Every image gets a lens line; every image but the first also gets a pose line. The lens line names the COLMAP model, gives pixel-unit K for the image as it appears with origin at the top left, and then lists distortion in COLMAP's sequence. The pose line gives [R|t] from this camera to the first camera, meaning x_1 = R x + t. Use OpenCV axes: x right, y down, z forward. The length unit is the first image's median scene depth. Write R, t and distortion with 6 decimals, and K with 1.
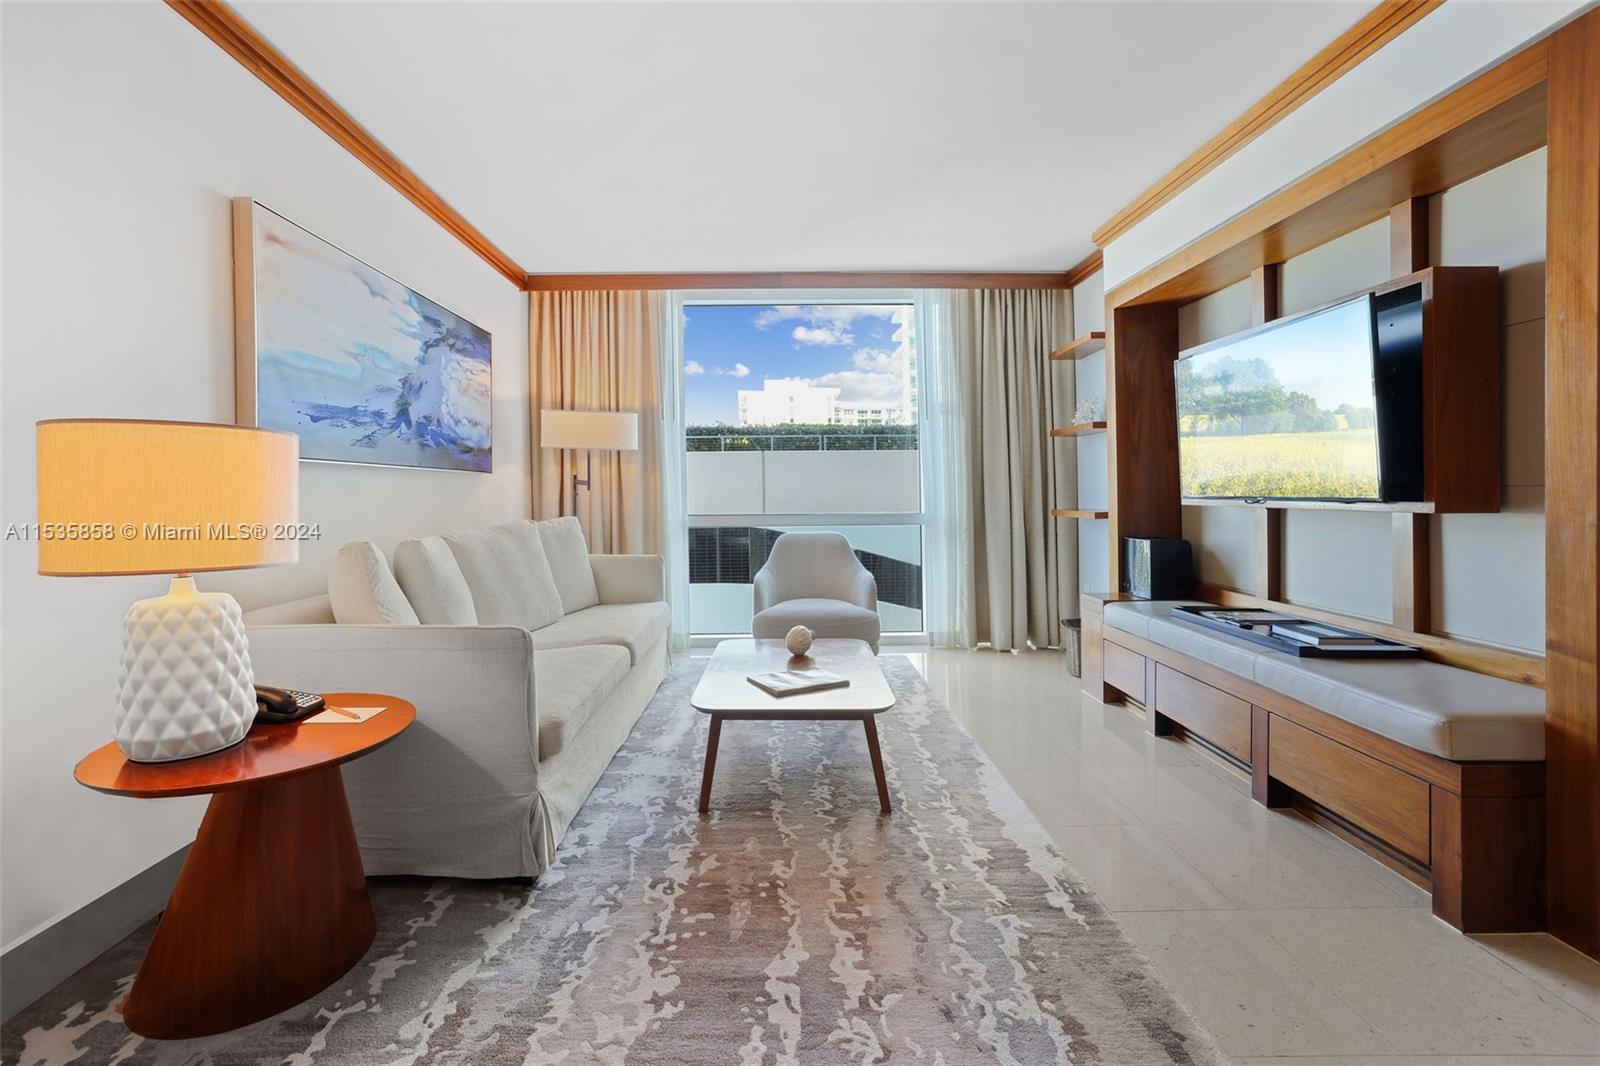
lens RADIAL K [[708.2, 0, 802.2], [0, 708.2, 497.8], [0, 0, 1]] dist [0.001166, 0.001089]
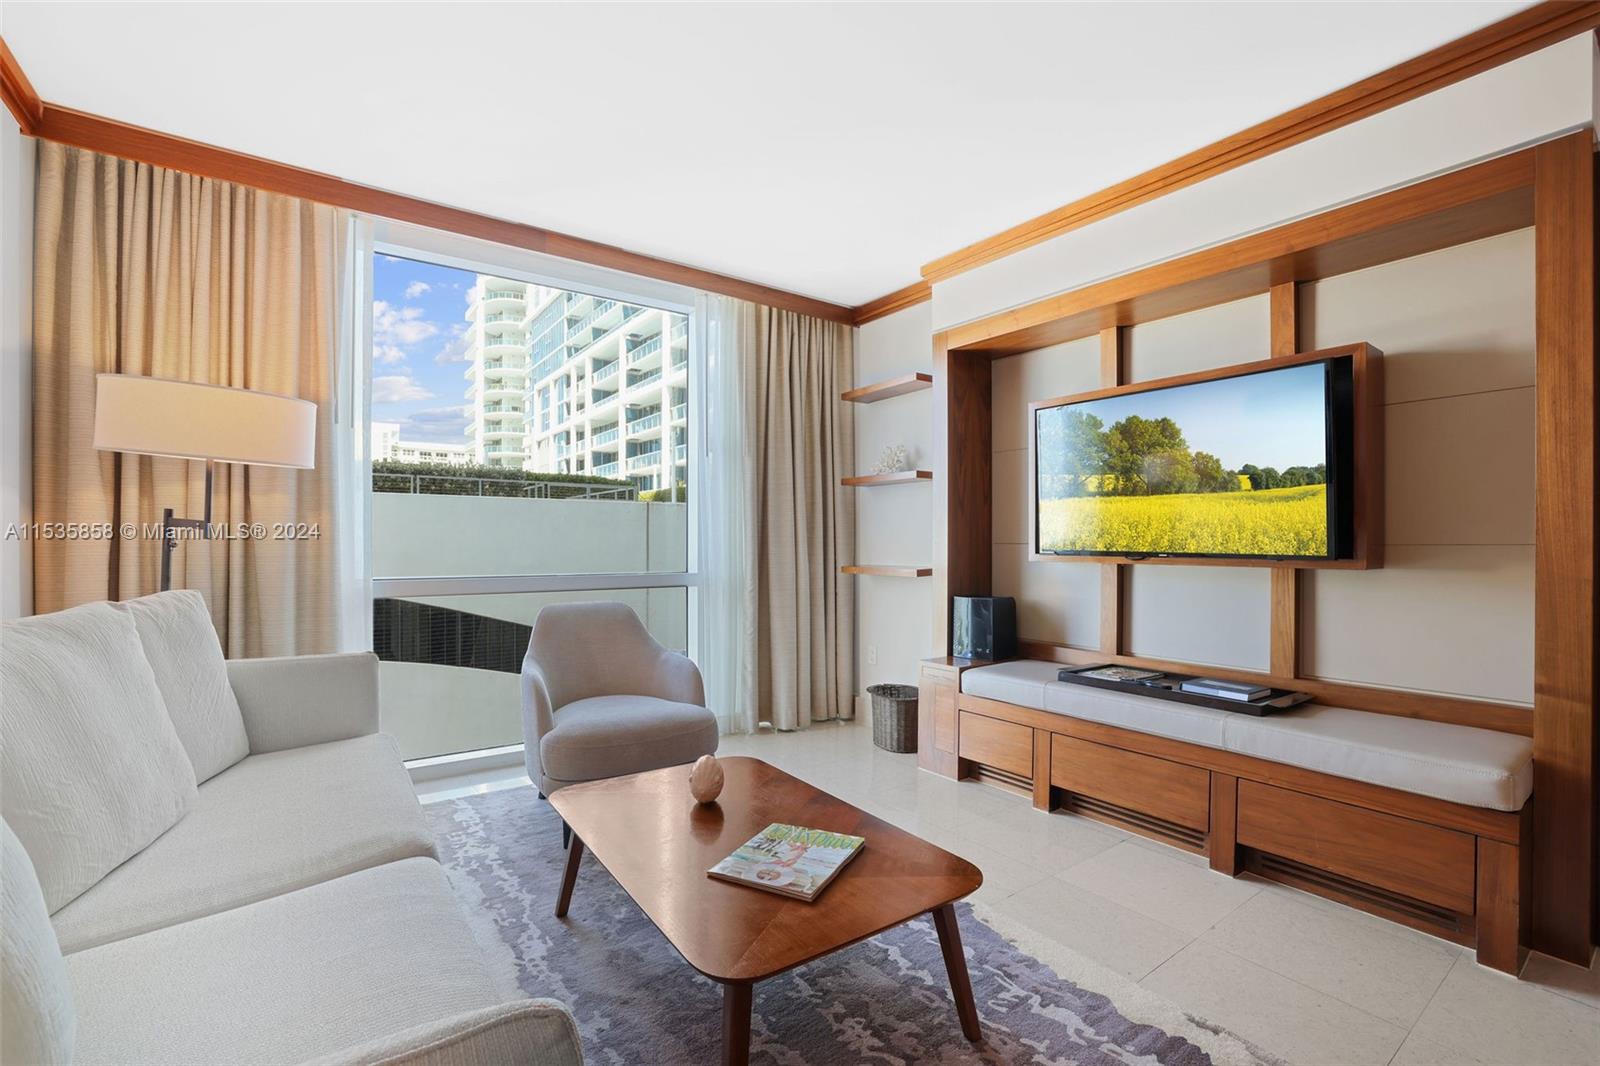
lens RADIAL K [[715.7, 0, 826.8], [0, 715.7, 542.1], [0, 0, 1]] dist [-0.041105, 0.012001]
pose [[0.831354, 0.010455, 0.555645, -0.205100], [-0.003371, 0.999900, -0.013770, -0.001935], [-0.555733, 0.009574, 0.831305, 0.308069]]
